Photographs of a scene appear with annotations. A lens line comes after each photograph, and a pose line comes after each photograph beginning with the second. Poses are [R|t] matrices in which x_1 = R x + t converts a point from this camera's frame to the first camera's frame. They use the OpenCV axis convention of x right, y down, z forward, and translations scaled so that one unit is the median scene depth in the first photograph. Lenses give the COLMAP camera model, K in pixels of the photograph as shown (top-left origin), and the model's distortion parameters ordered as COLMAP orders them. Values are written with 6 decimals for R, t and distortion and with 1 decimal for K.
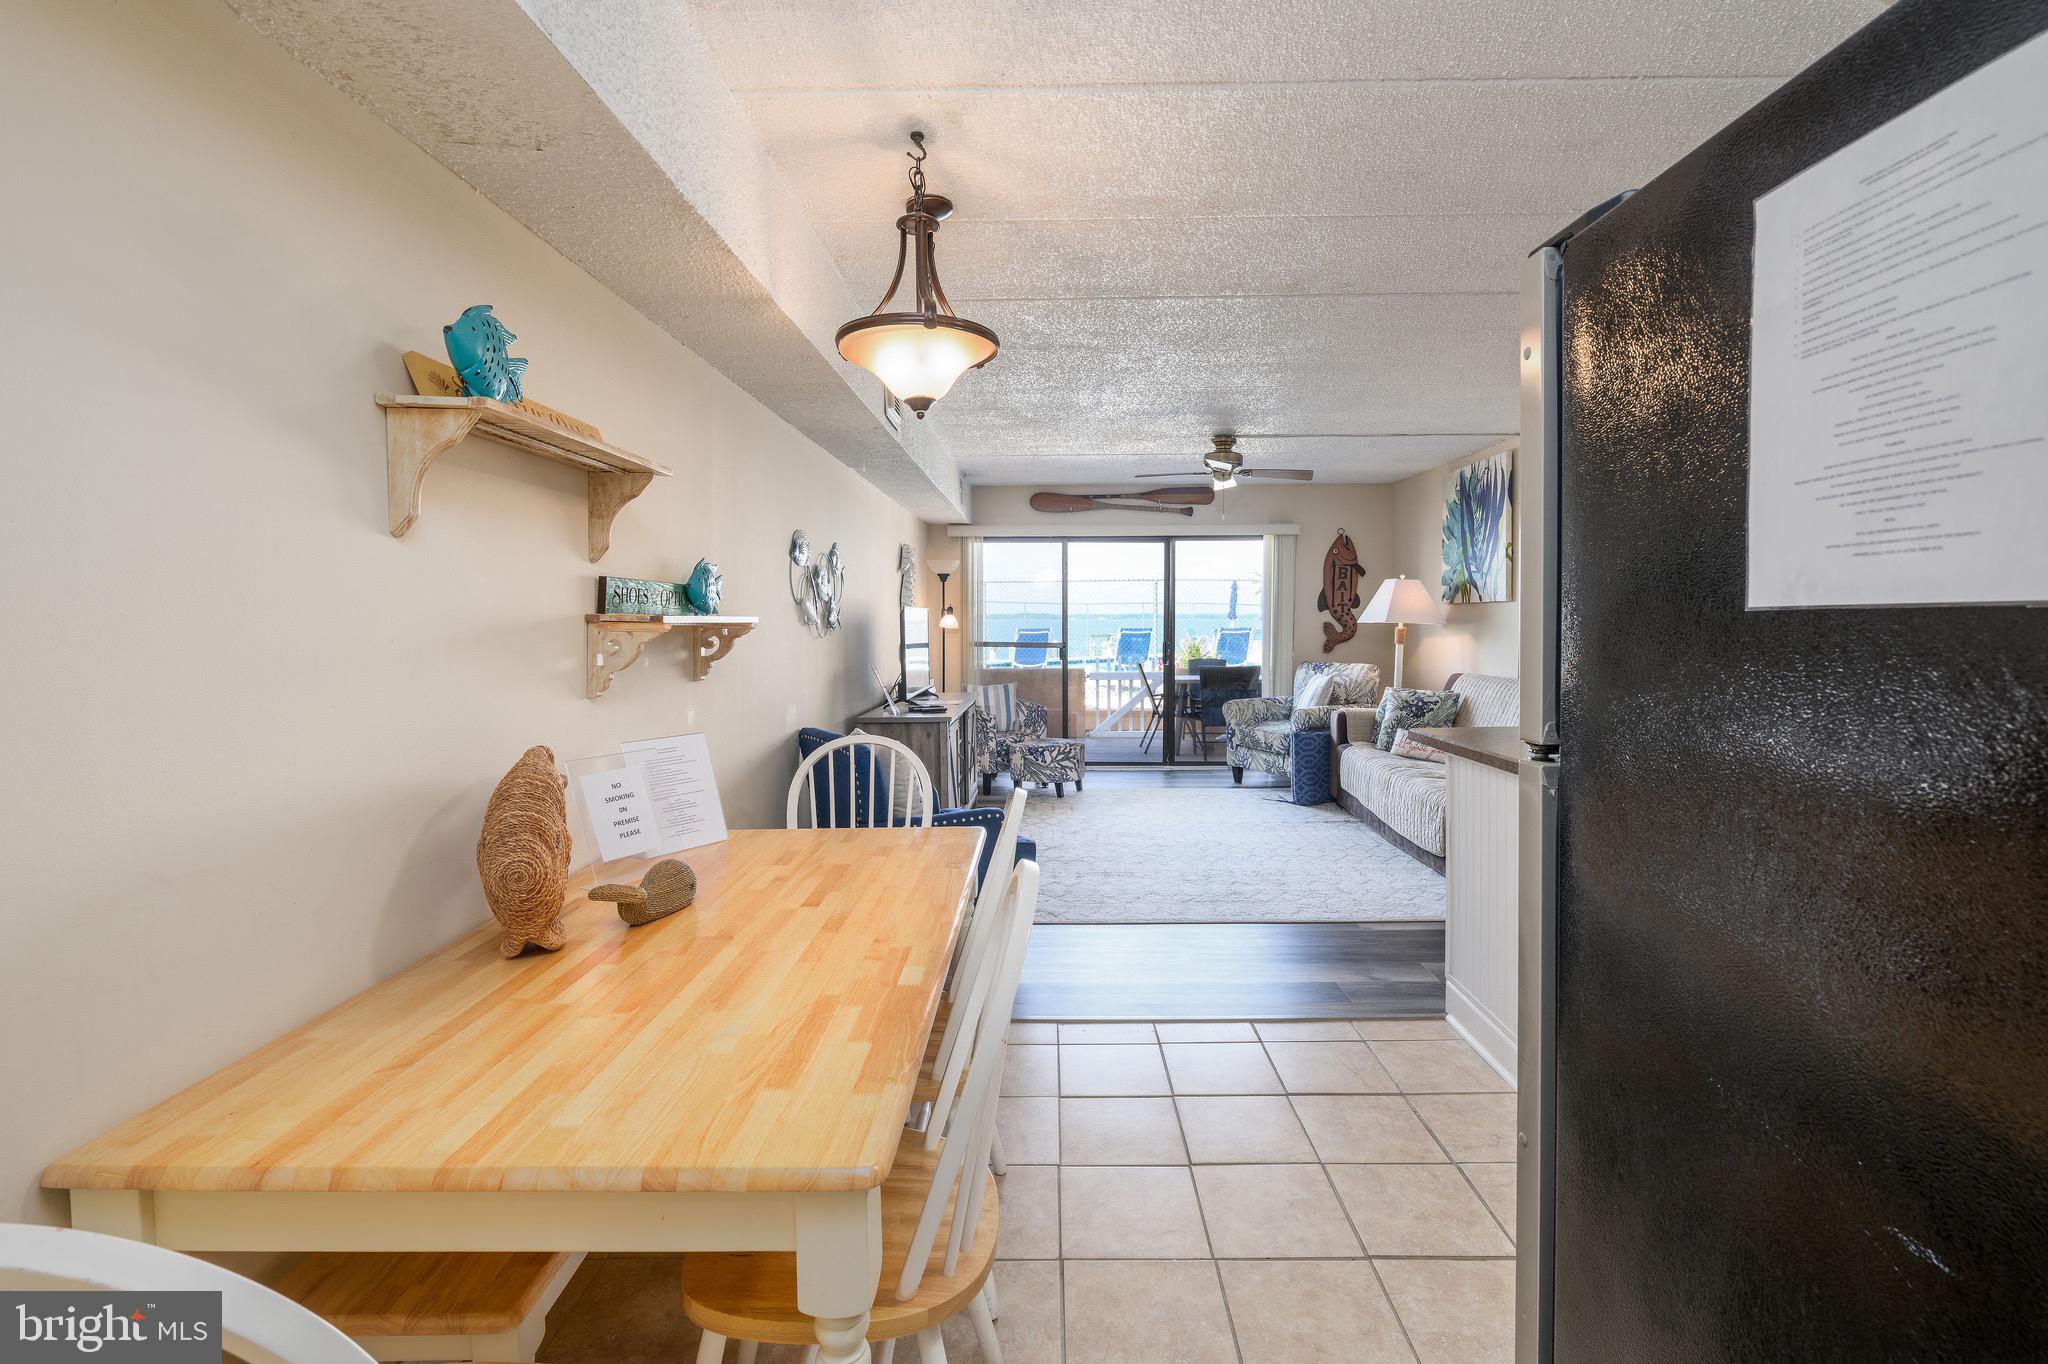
lens RADIAL K [[1003.8, 0, 1094.8], [0, 1003.8, 642.8], [0, 0, 1]] dist [-0.002055, -0.000334]
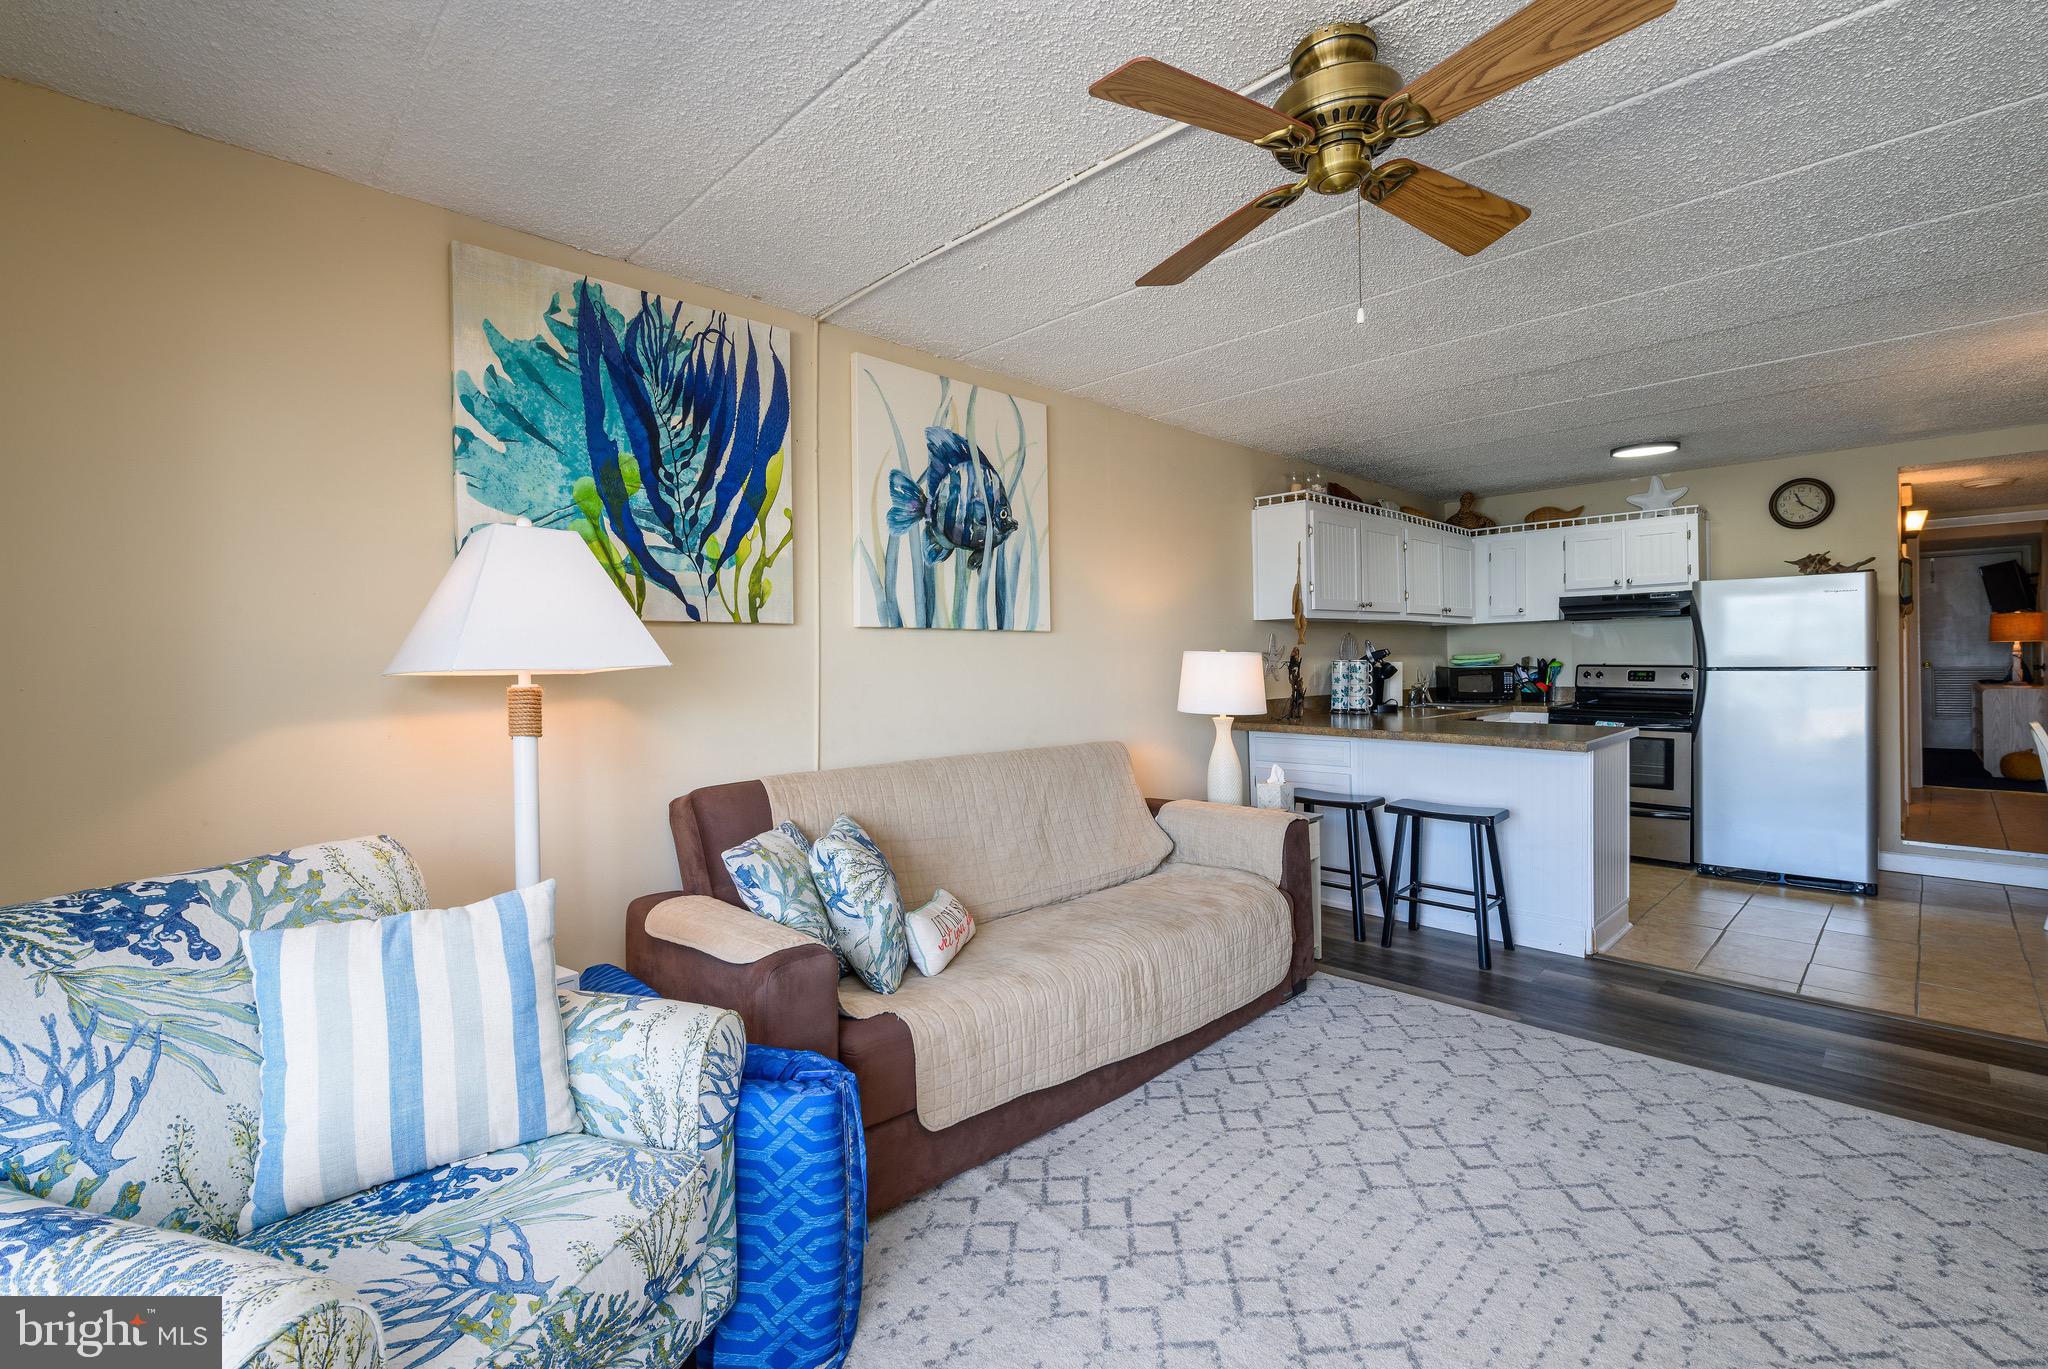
lens RADIAL K [[894.3, 0, 1019.7], [0, 894.3, 668.4], [0, 0, 1]] dist [-0.003174, -0.000713]
pose [[-0.665326, 0.008501, 0.746505, -0.006844], [0.035525, 0.999163, 0.020284, -0.020353], [-0.745707, 0.040015, -0.665071, 1.044939]]
